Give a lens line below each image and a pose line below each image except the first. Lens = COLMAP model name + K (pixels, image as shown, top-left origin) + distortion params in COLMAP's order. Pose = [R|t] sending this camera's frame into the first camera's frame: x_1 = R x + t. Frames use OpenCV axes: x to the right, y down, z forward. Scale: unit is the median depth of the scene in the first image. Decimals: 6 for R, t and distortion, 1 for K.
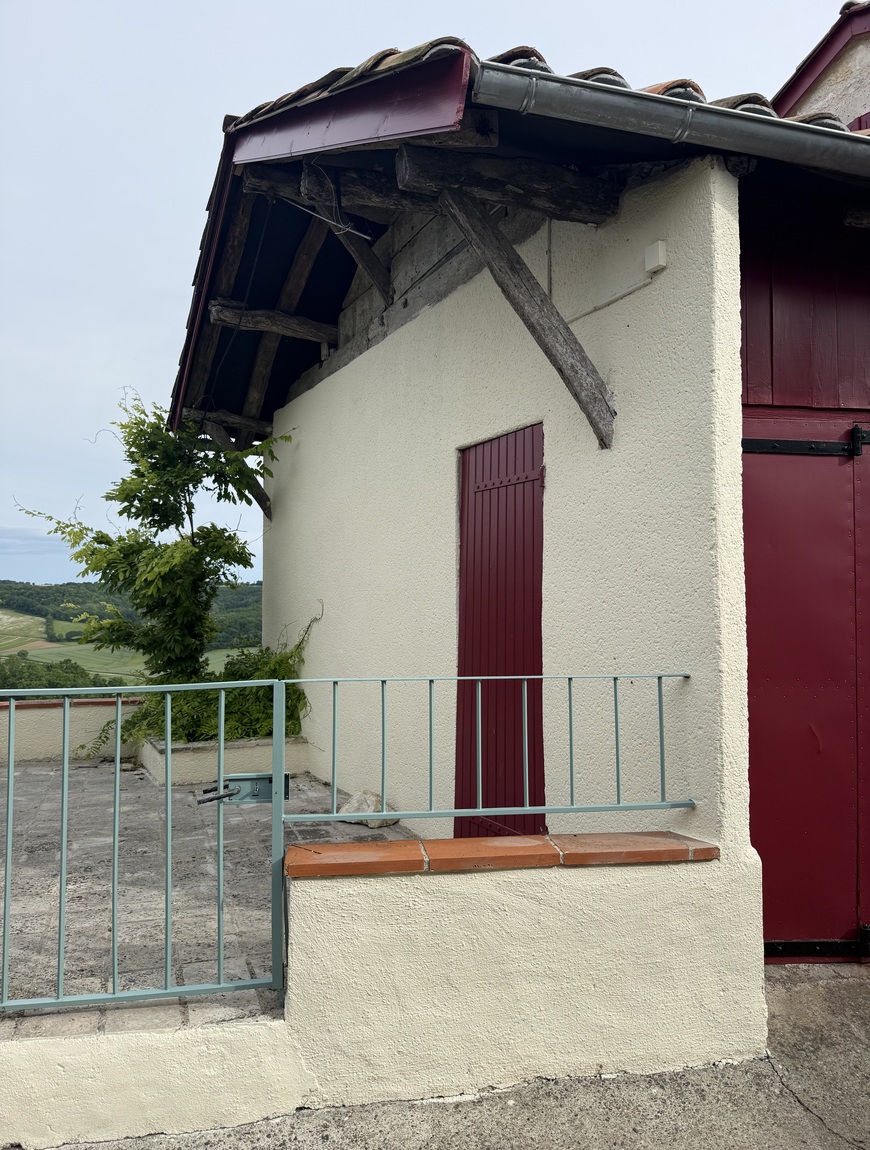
lens RADIAL K [[851.6, 0, 435.0], [0, 851.6, 575.0], [0, 0, 1]] dist [0.052194, -0.098344]
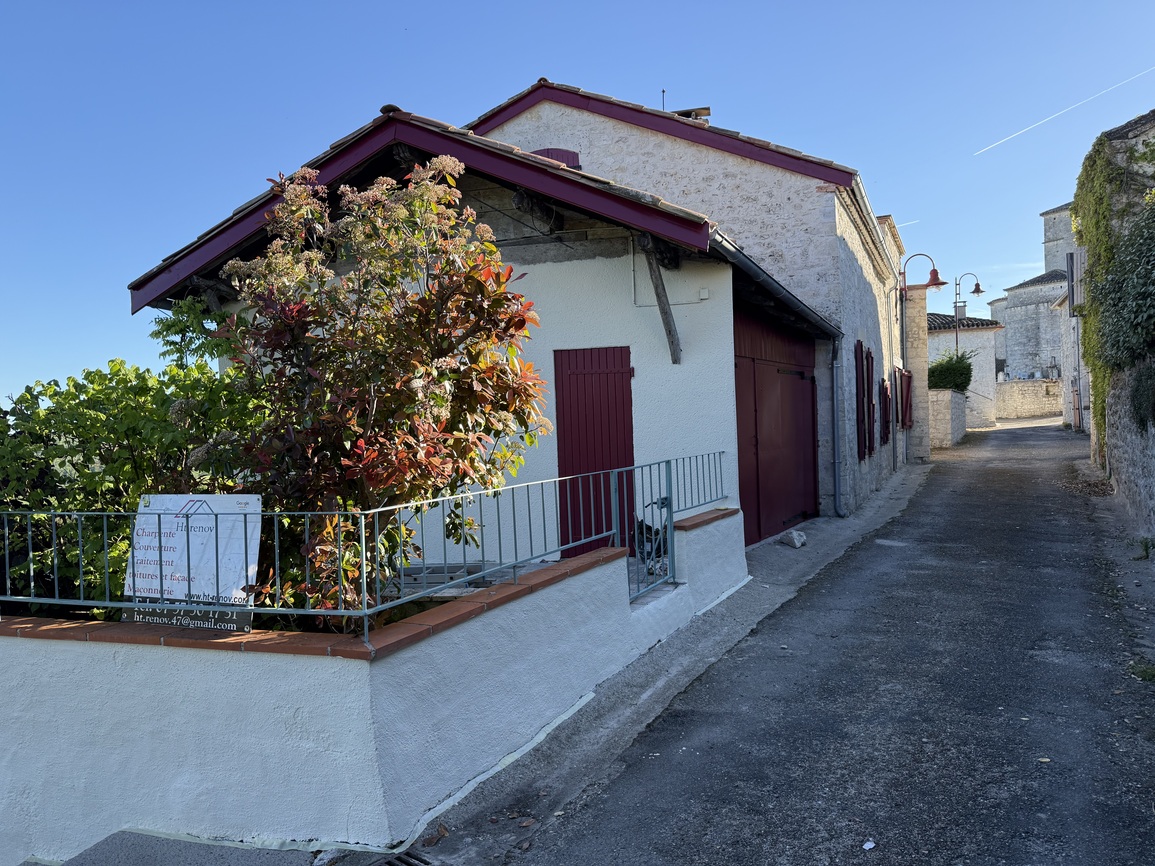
lens RADIAL K [[822.1, 0, 577.5], [0, 822.1, 433.0], [0, 0, 1]] dist [0.056375, -0.052939]
pose [[0.600594, -0.041572, 0.798473, -1.670871], [0.008343, 0.998919, 0.045732, -0.054955], [-0.799511, -0.020805, 0.600291, -0.171352]]
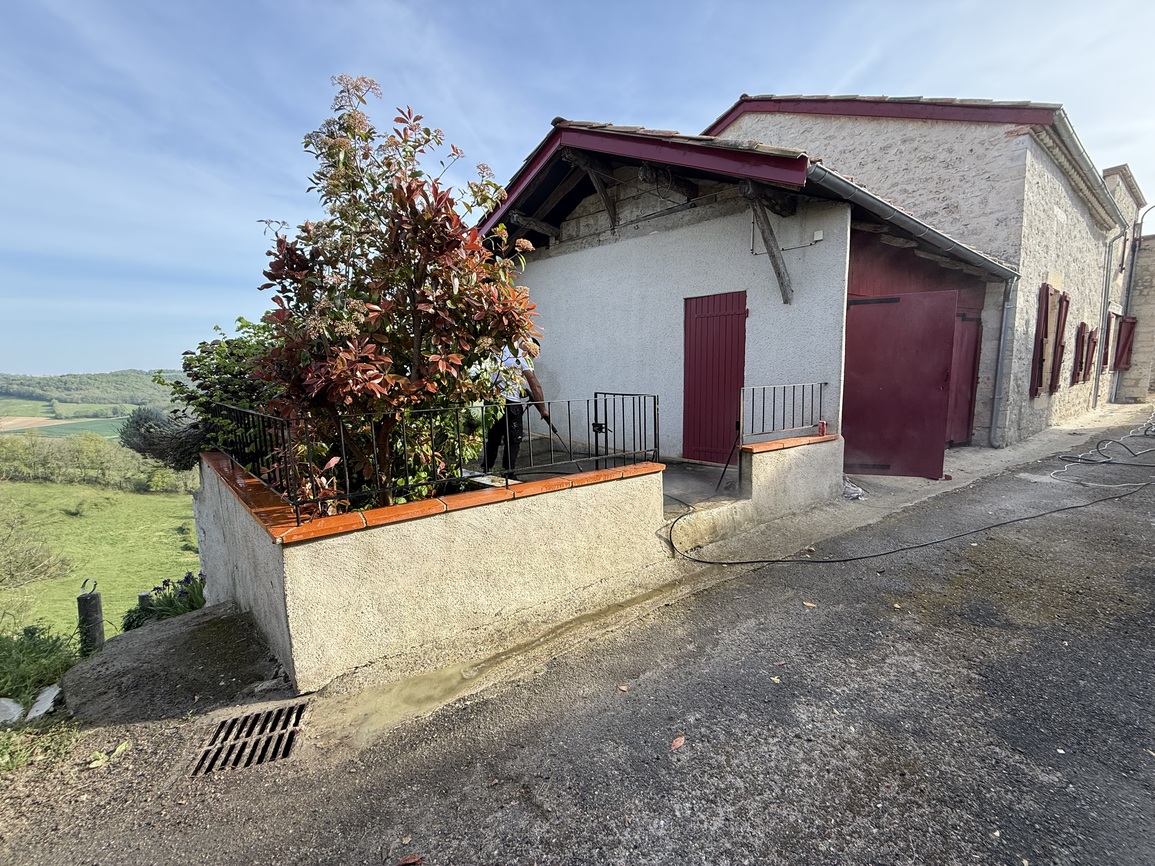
lens RADIAL K [[463.1, 0, 577.5], [0, 463.1, 433.0], [0, 0, 1]] dist [-0.013620, 0.004904]
pose [[0.914918, -0.084349, 0.394728, -0.935465], [0.018174, 0.985538, 0.168474, -0.000941], [-0.403230, -0.146967, 0.903220, -0.118165]]
